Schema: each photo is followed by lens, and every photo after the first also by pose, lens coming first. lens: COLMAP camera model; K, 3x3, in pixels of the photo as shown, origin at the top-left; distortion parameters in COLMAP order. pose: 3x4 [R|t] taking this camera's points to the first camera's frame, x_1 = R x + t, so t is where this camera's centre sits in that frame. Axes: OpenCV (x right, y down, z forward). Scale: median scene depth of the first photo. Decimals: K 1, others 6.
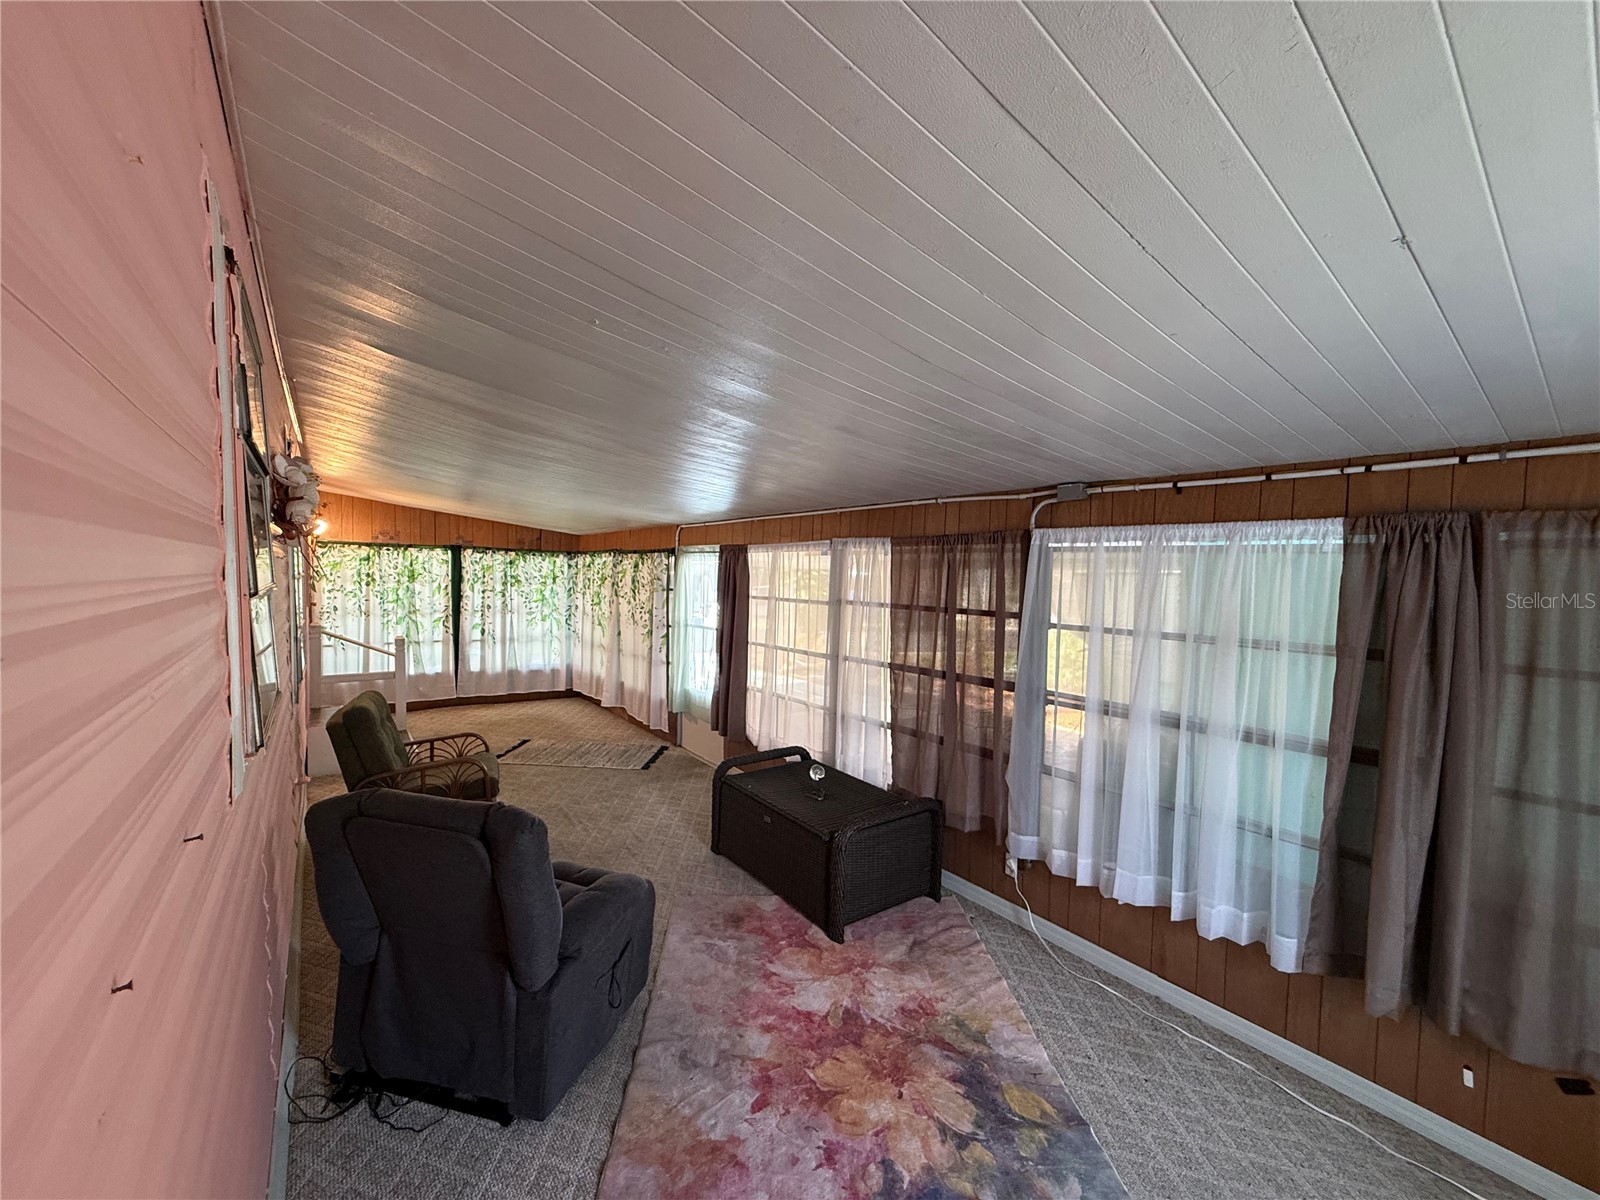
lens RADIAL K [[637.5, 0, 810.6], [0, 637.5, 601.8], [0, 0, 1]] dist [0.000991, -0.000566]
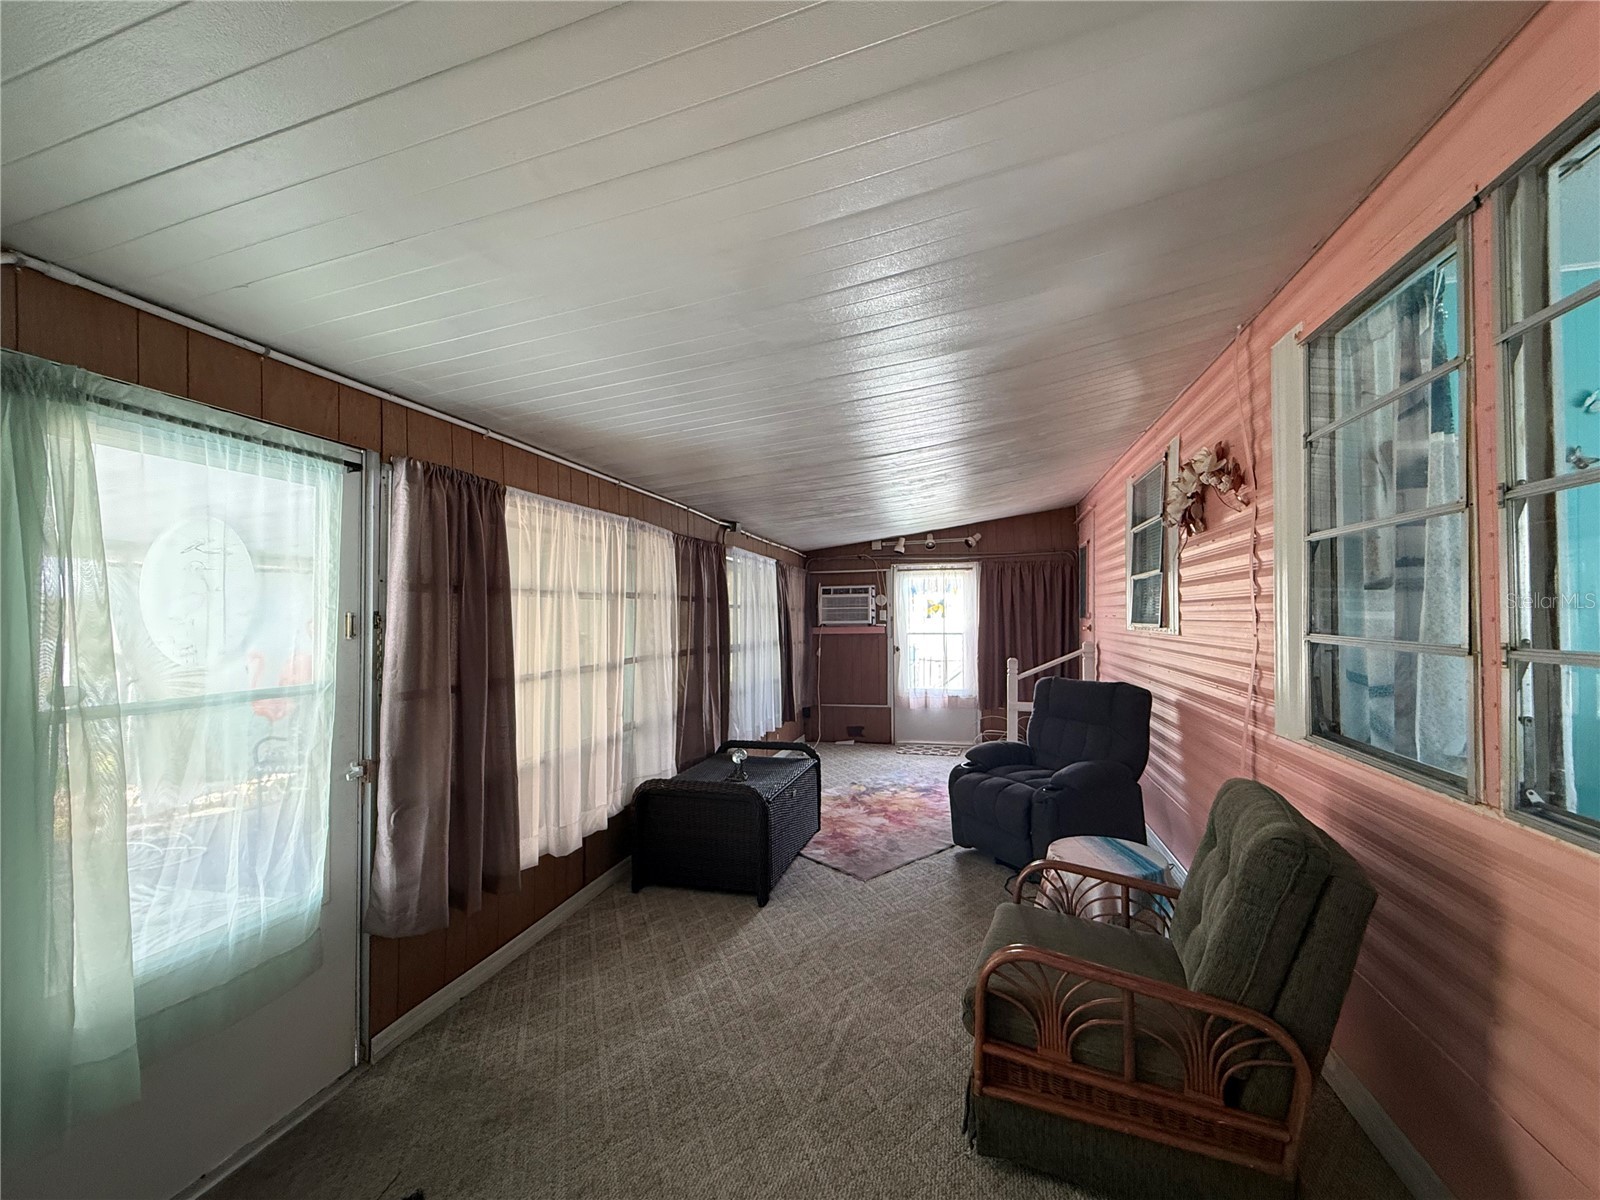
lens RADIAL K [[637.5, 0, 808.2], [0, 637.5, 604.3], [0, 0, 1]] dist [0.000991, -0.000566]
pose [[-0.598703, -0.013059, 0.800864, -1.035351], [0.031250, 0.998725, 0.039648, -0.013224], [-0.800361, 0.048764, -0.597532, 1.791223]]
